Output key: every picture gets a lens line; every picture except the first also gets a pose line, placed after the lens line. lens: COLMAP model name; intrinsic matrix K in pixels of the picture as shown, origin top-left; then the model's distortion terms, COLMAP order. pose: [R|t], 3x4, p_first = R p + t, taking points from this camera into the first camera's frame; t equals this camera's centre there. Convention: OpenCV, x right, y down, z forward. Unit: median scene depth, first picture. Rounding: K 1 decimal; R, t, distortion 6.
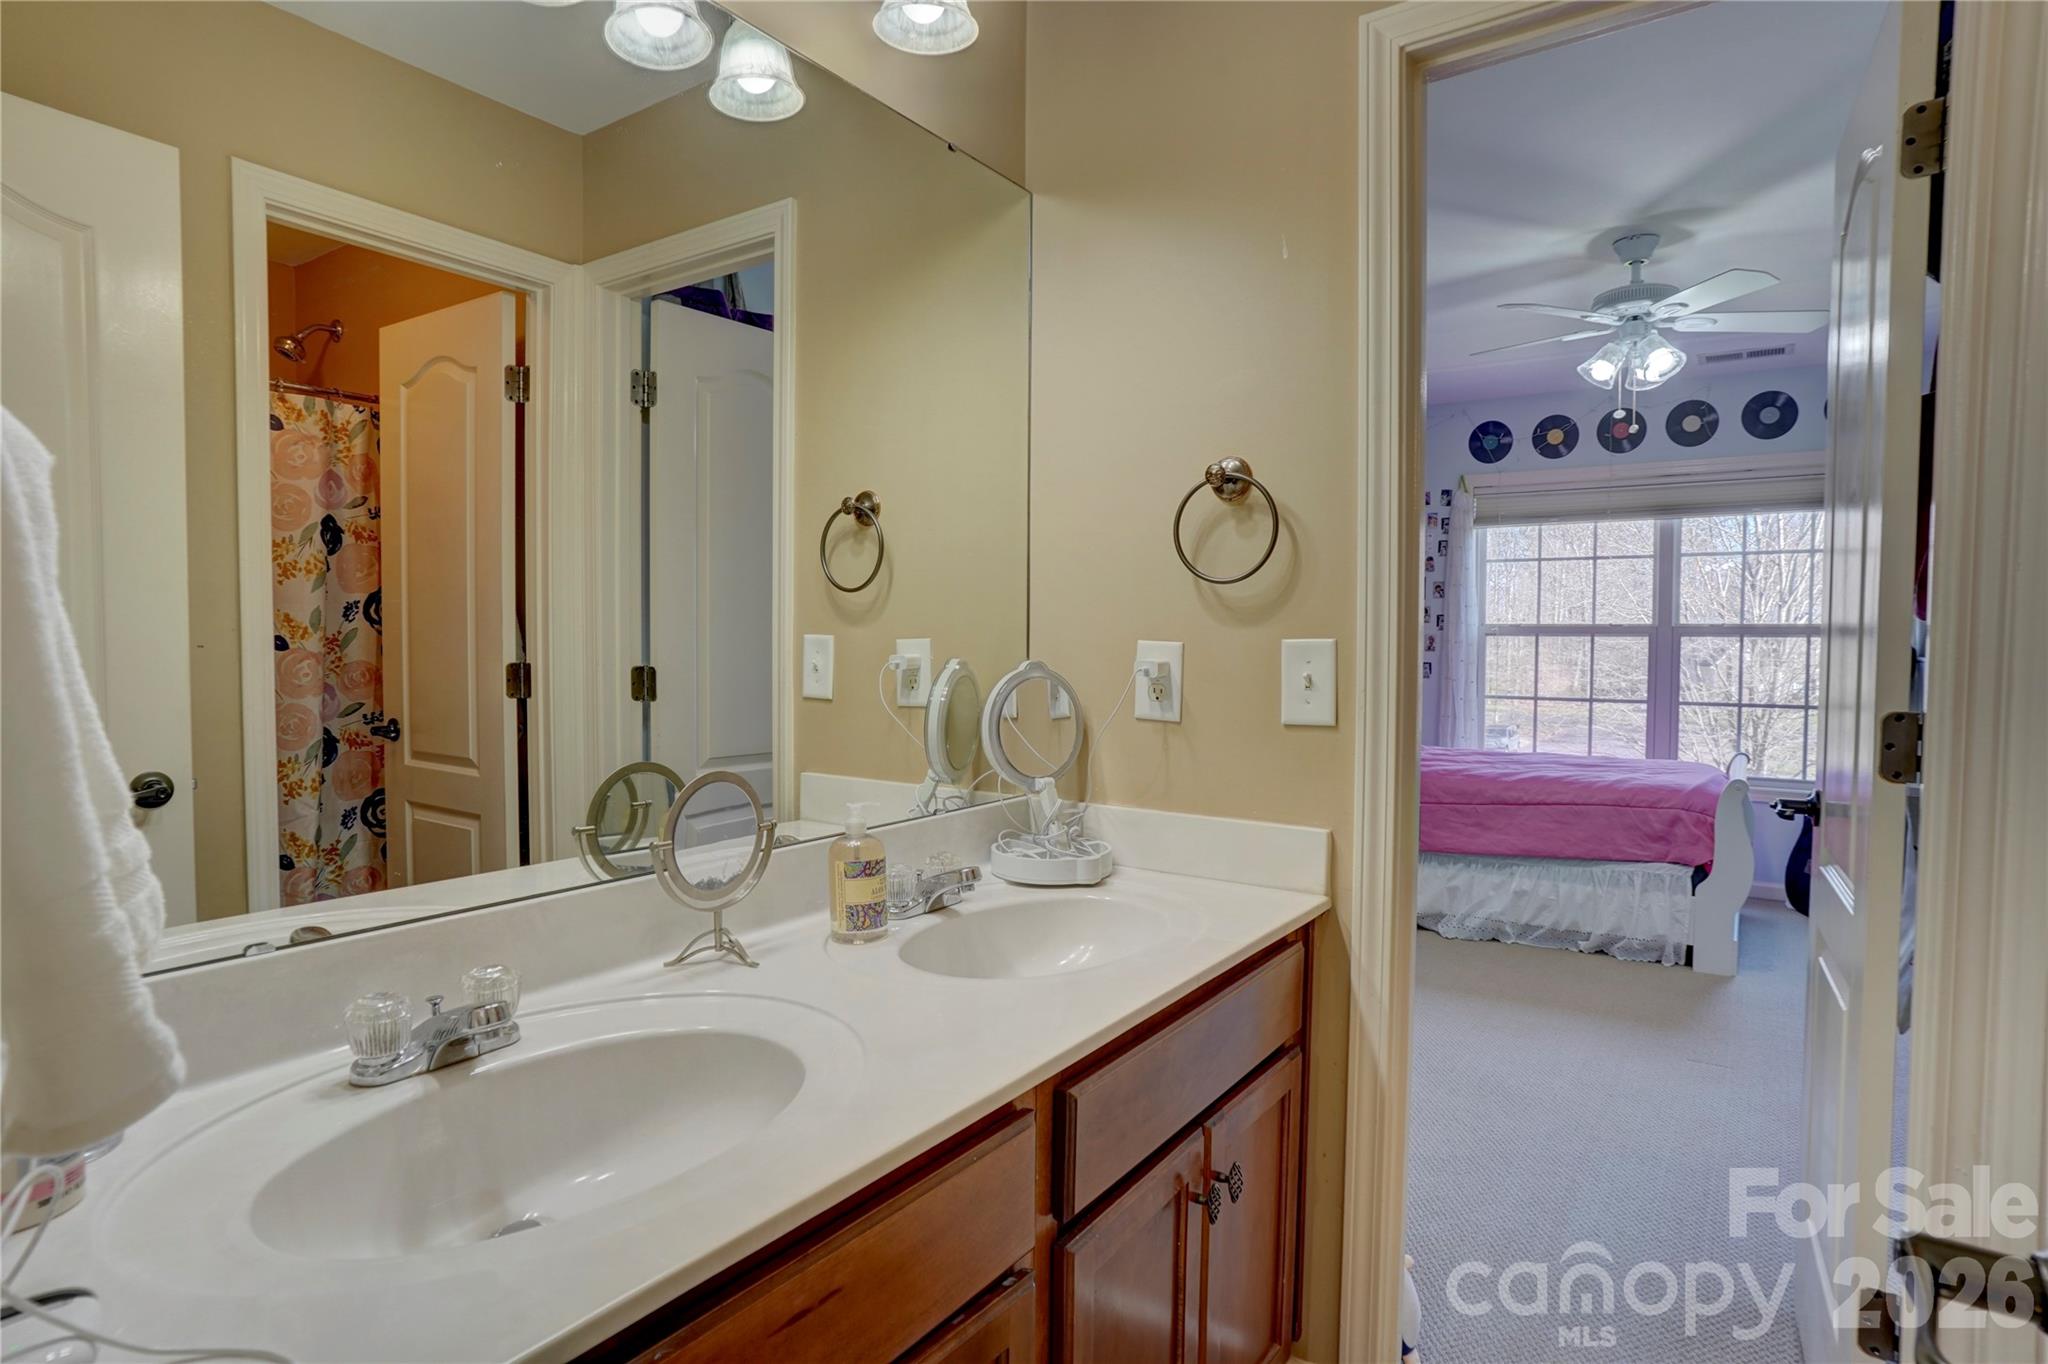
lens RADIAL K [[1072.3, 0, 1024.0], [0, 1072.3, 682.0], [0, 0, 1]] dist [-0.078291, 0.046542]
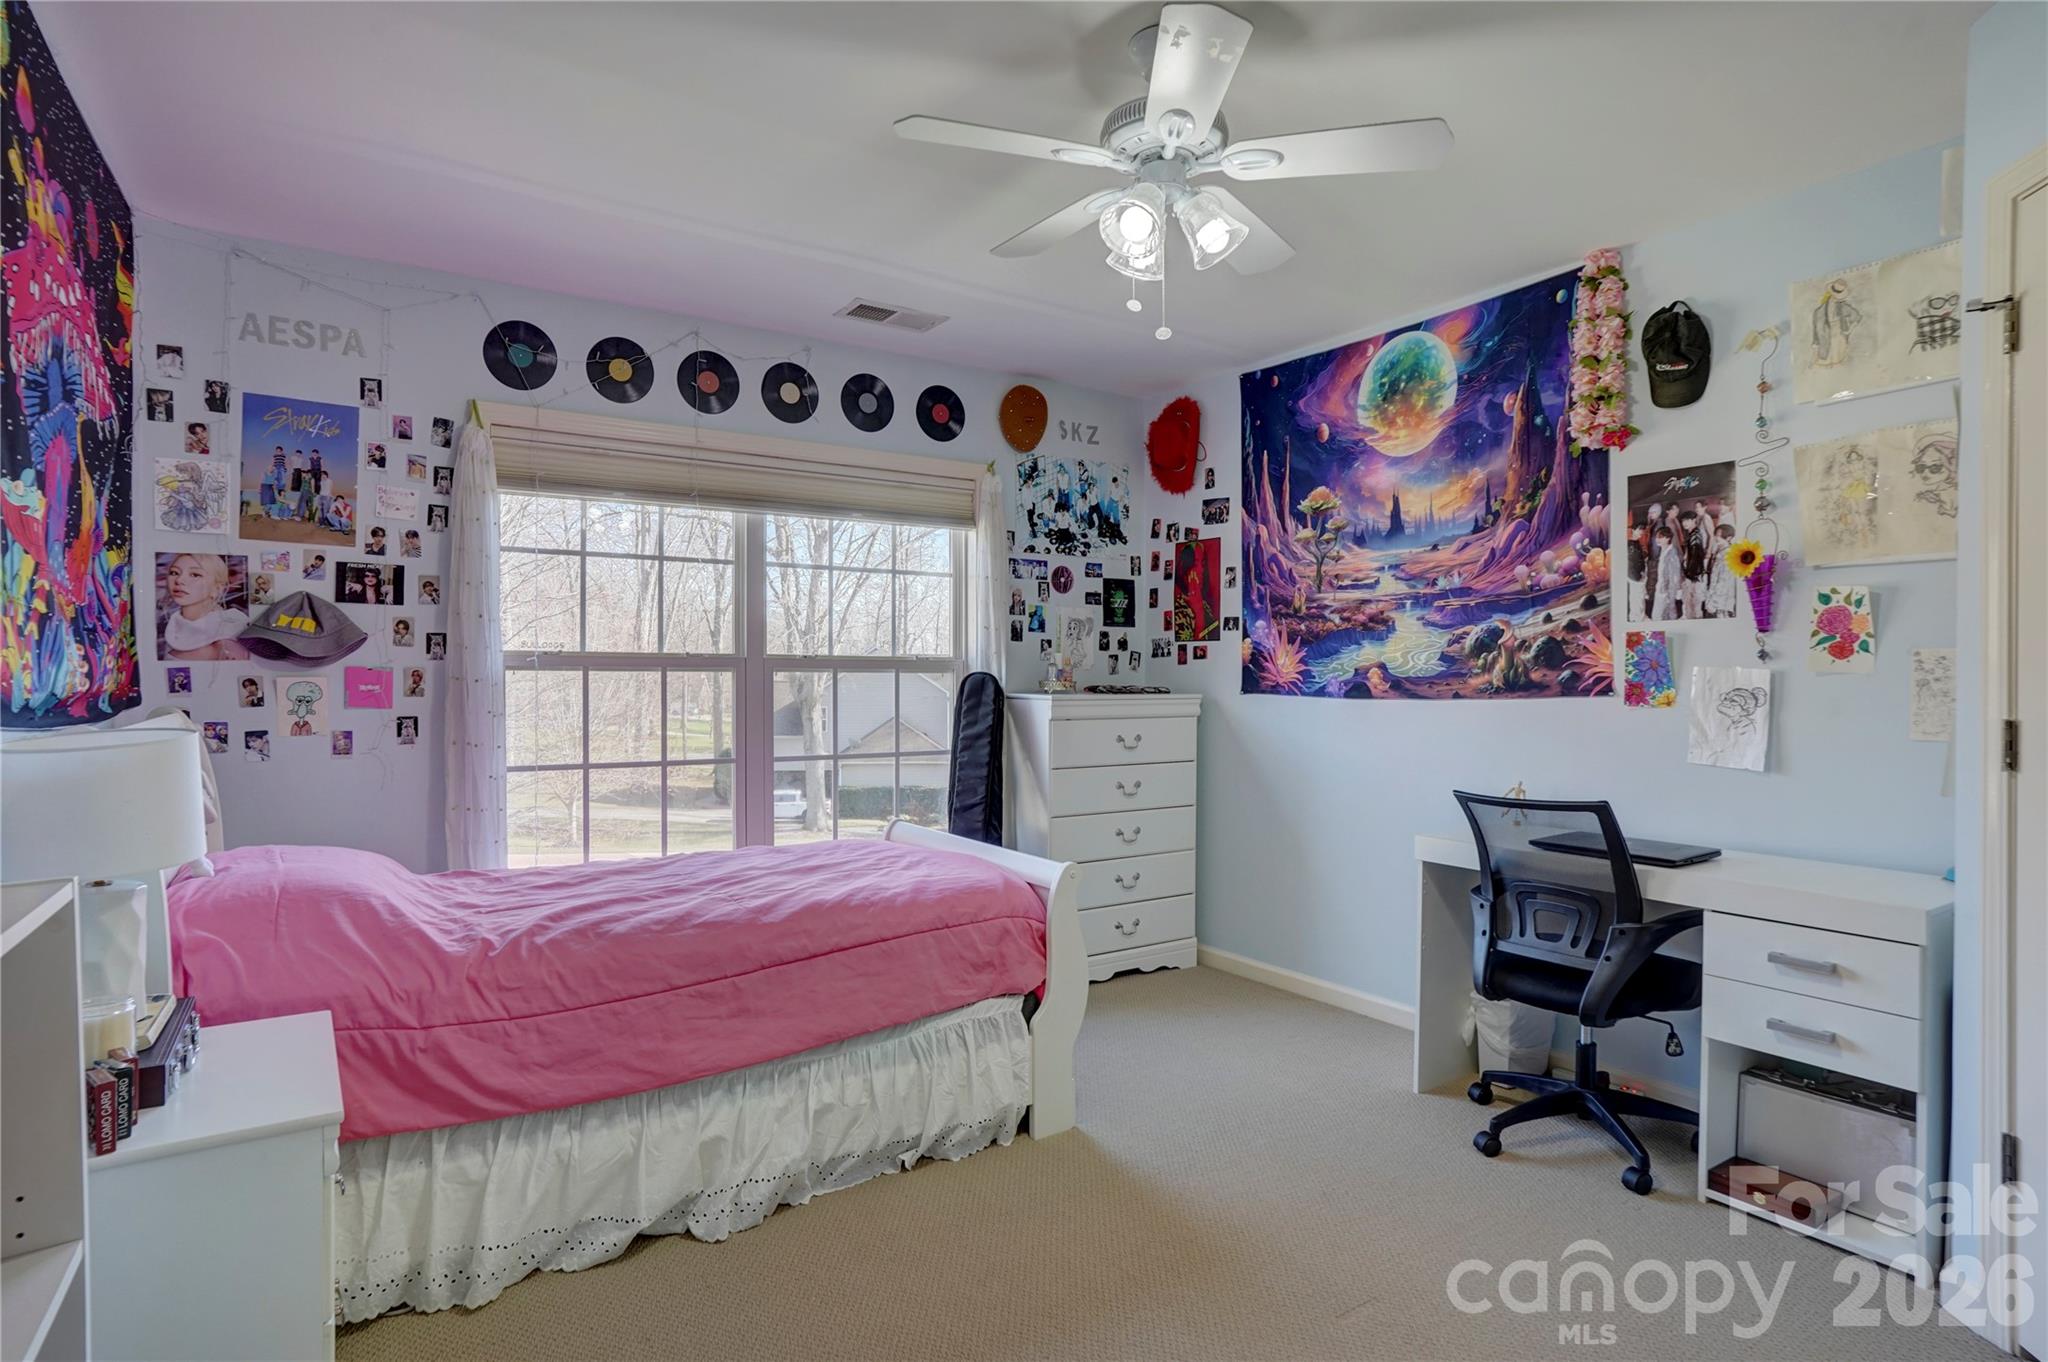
lens RADIAL K [[1072.3, 0, 1024.0], [0, 1072.3, 681.0], [0, 0, 1]] dist [-0.078291, 0.046542]
pose [[0.362027, -0.006272, 0.932146, -0.025139], [0.037549, 0.999264, -0.007859, -0.022464], [-0.931411, 0.037847, 0.361996, 0.532660]]
